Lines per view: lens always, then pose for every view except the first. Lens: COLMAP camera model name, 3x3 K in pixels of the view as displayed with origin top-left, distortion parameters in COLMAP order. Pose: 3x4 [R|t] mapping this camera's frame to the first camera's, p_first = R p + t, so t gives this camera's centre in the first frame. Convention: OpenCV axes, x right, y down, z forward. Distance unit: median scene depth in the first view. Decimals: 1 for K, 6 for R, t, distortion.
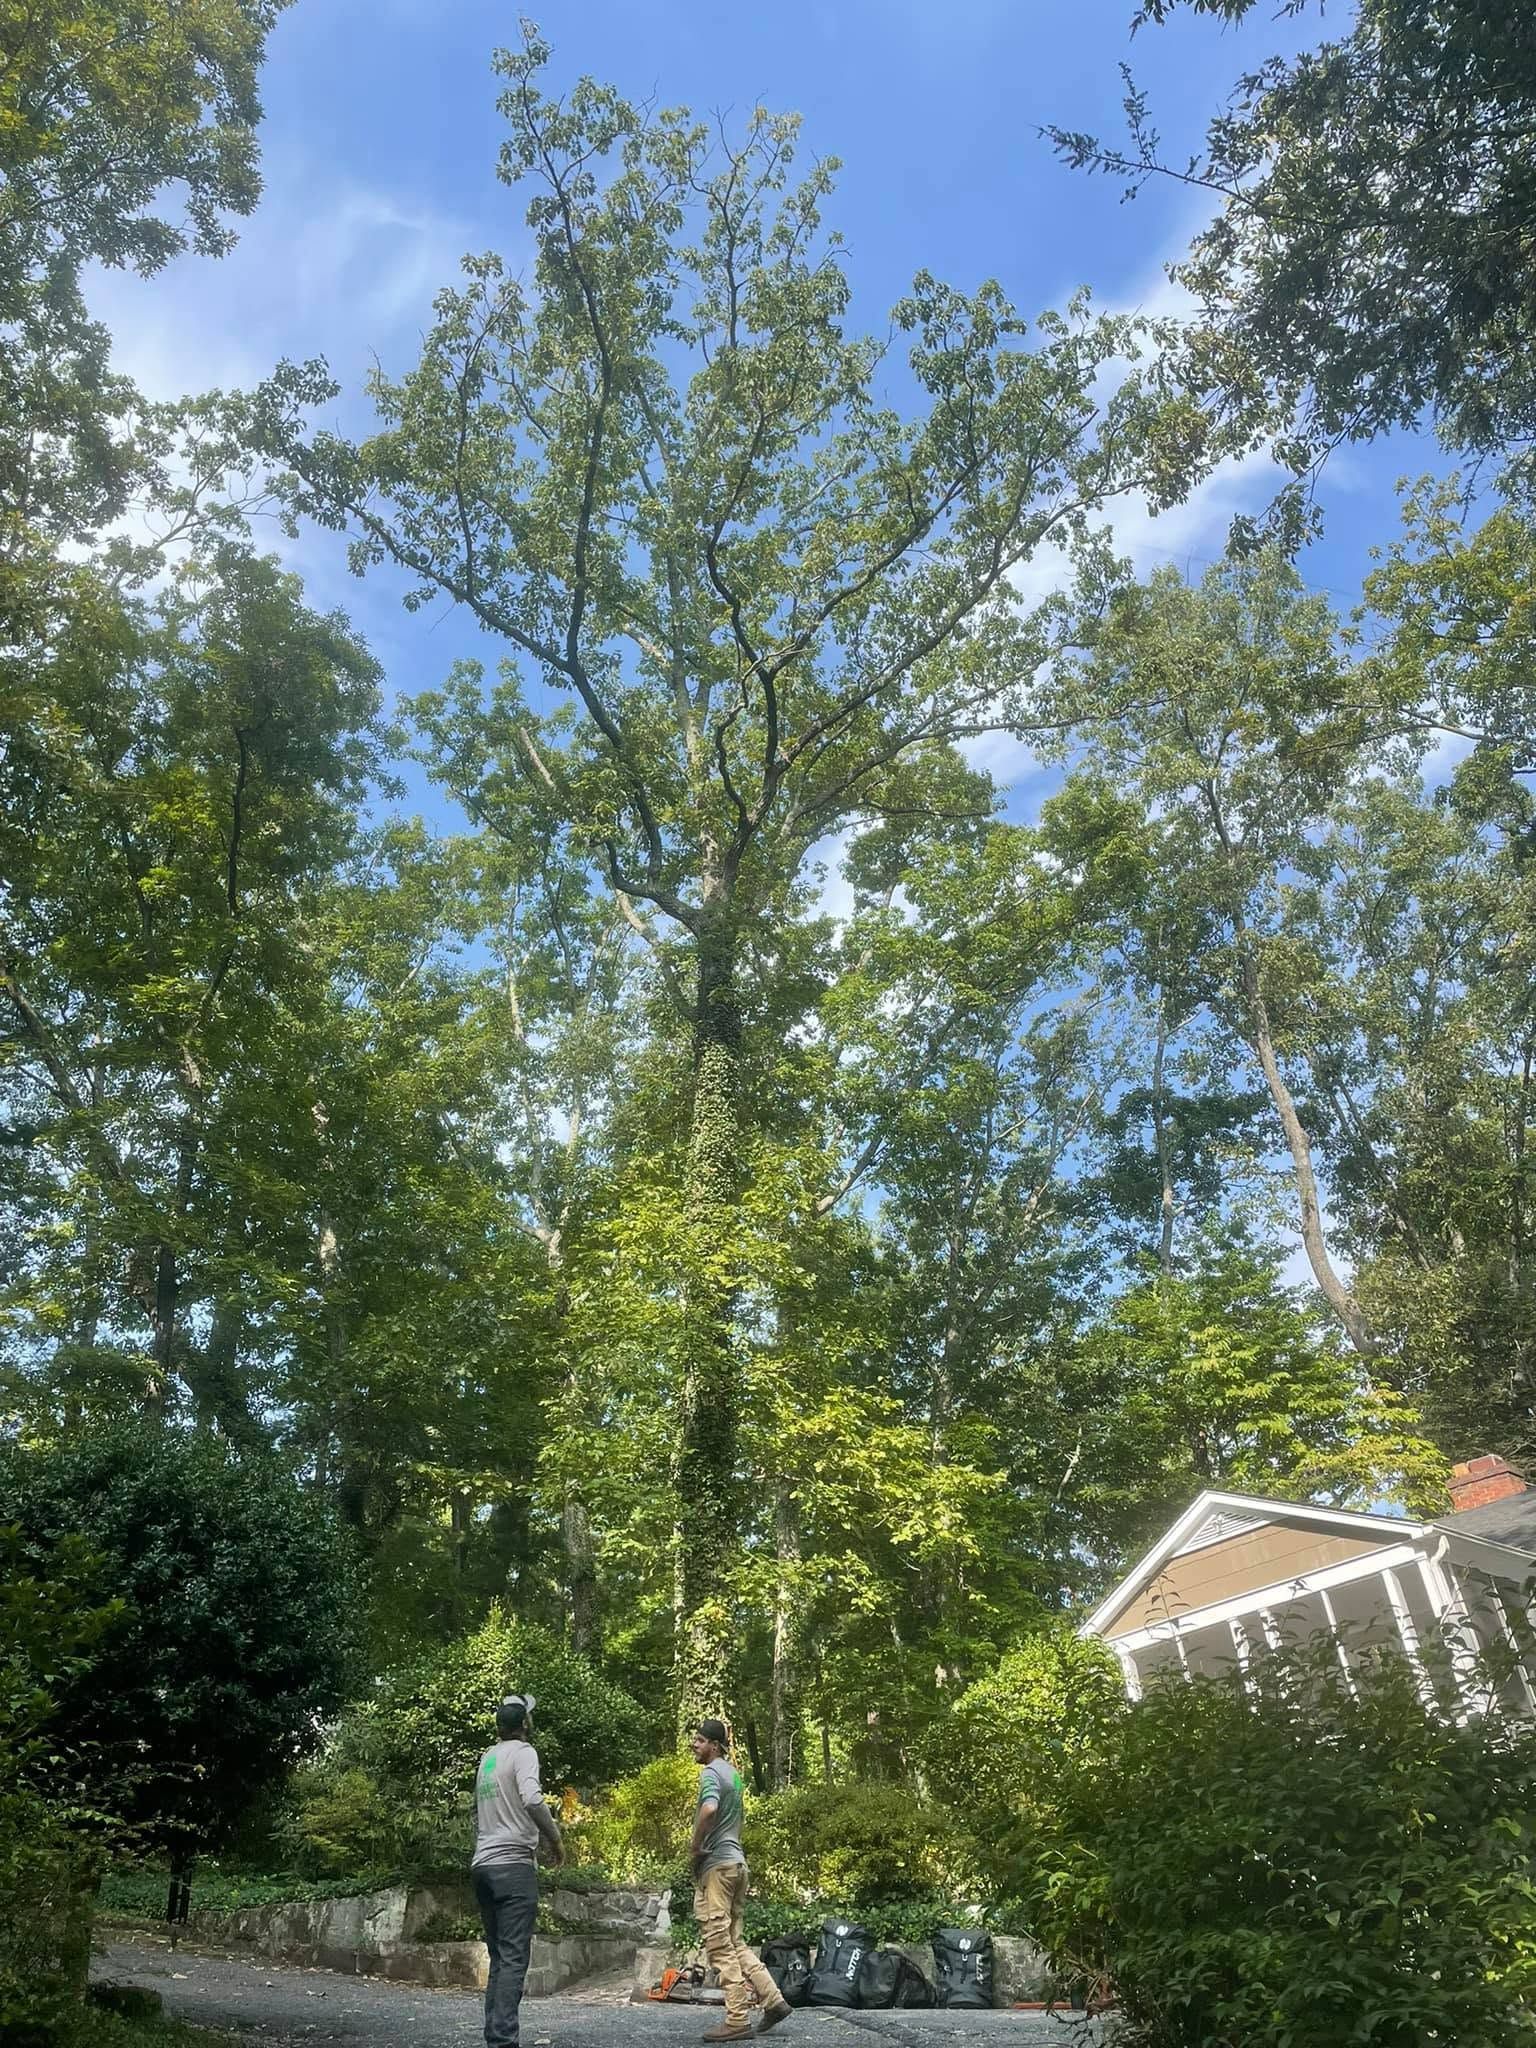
lens RADIAL K [[1452.2, 0, 782.4], [0, 1452.2, 1021.4], [0, 0, 1]] dist [0.000162, -0.003103]
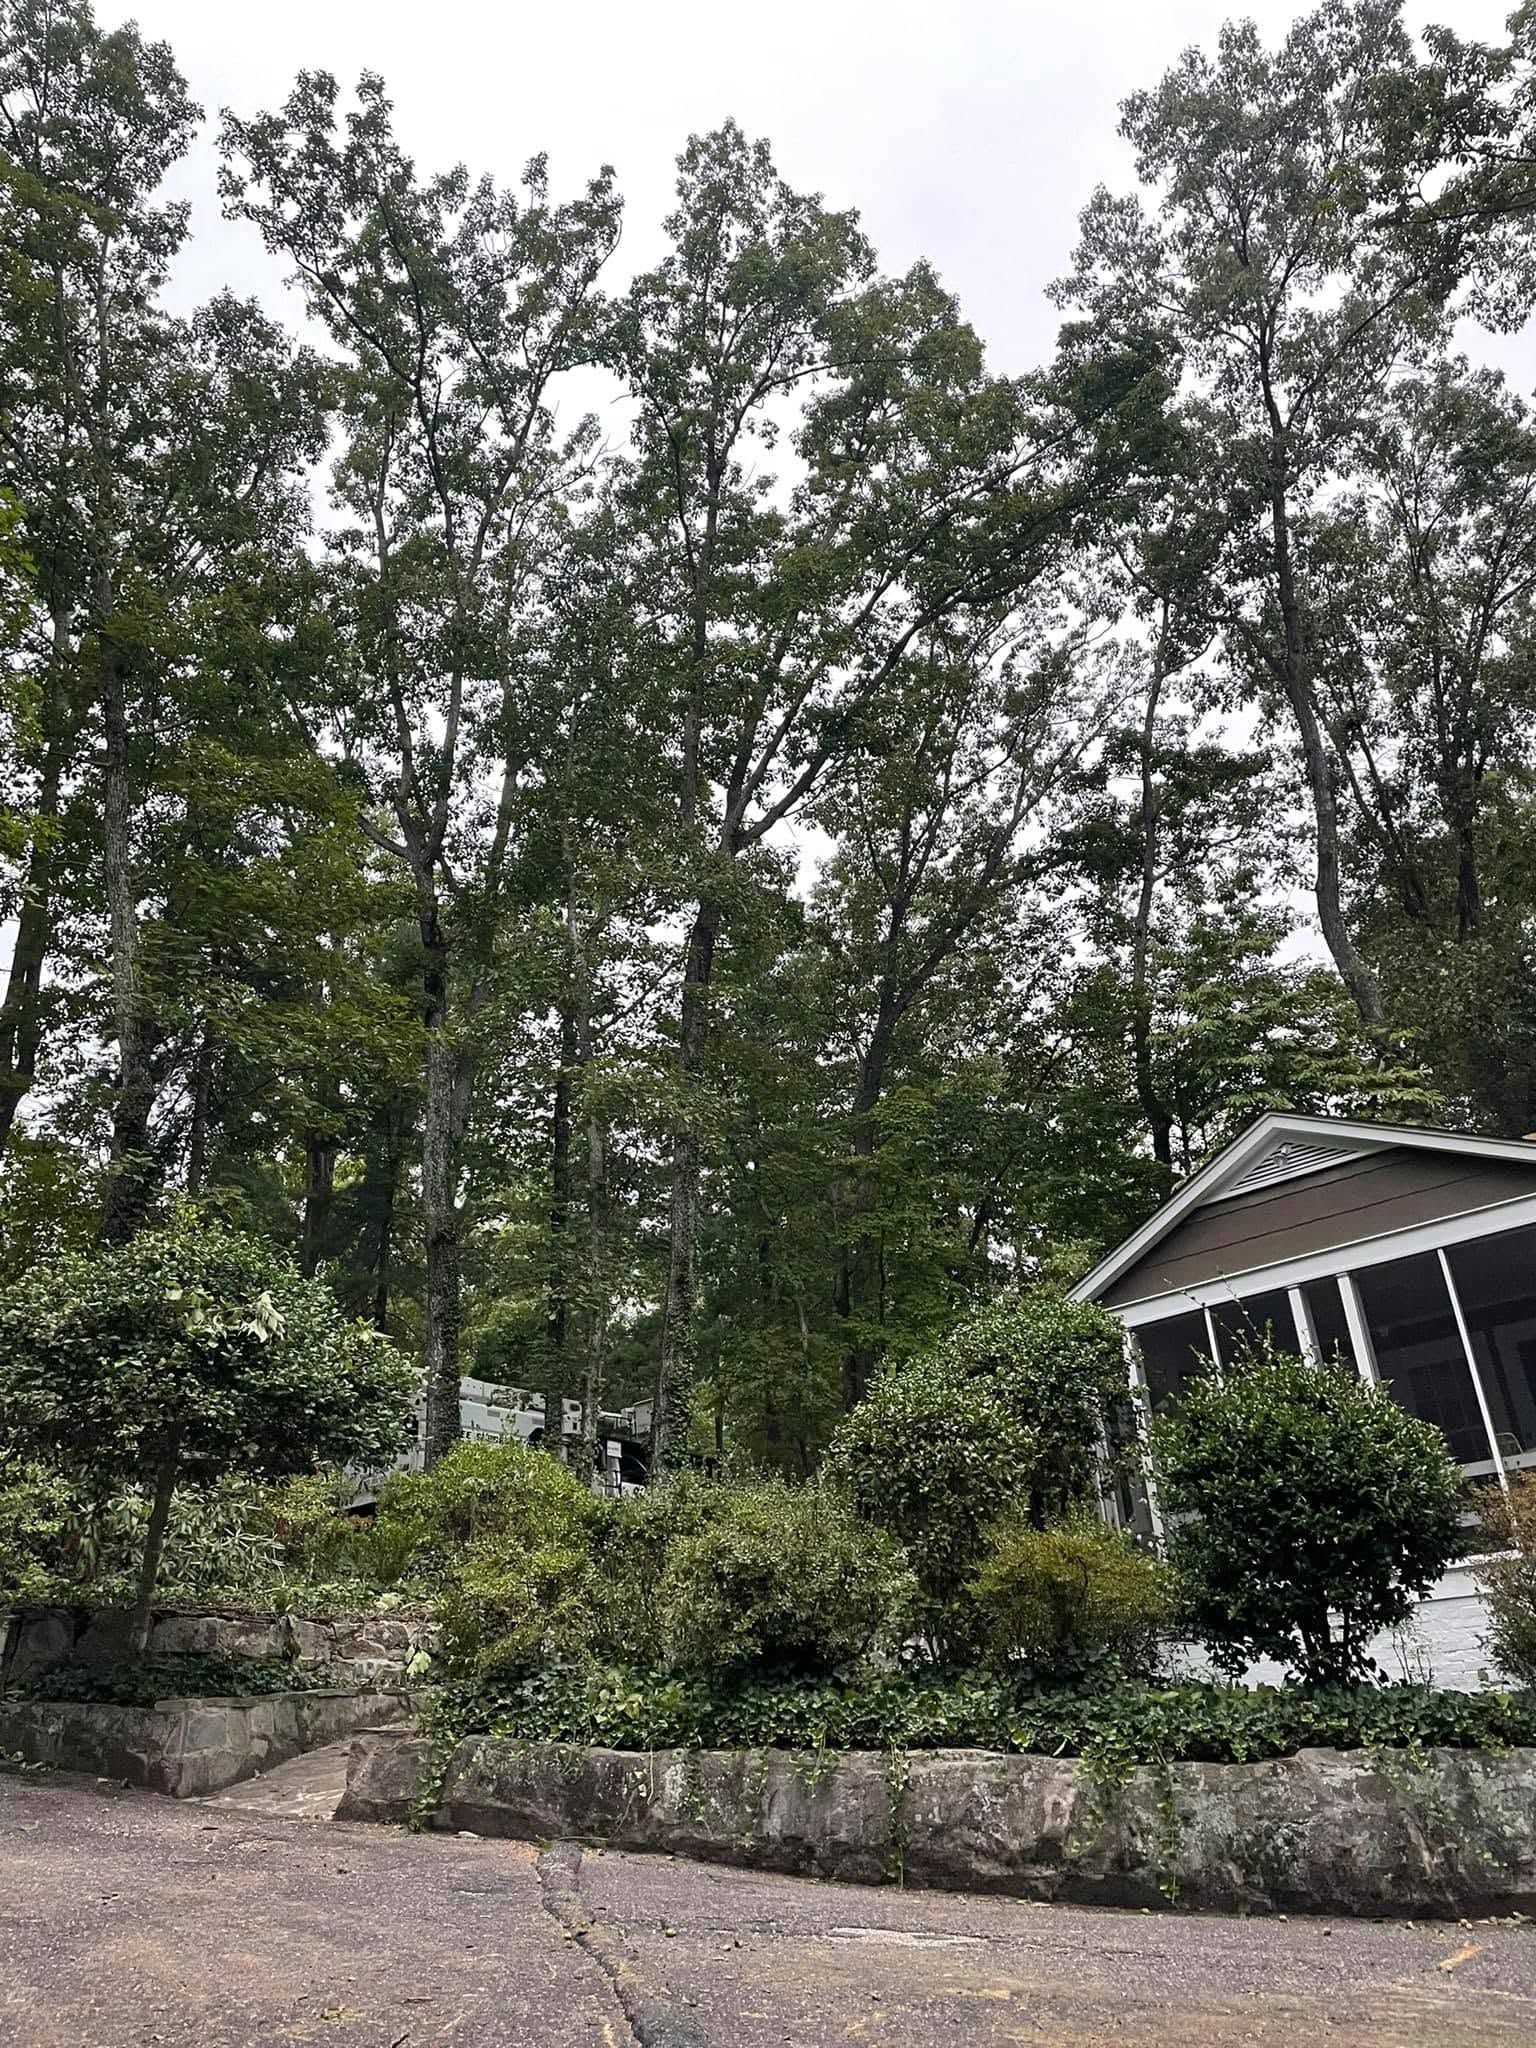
lens RADIAL K [[1452.2, 0, 782.4], [0, 1452.2, 1021.4], [0, 0, 1]] dist [0.000162, -0.003103]
pose [[0.997365, 0.052222, 0.050358, 0.010408], [-0.060521, 0.981686, 0.180635, 0.077467], [-0.040003, -0.183207, 0.982260, 0.153795]]
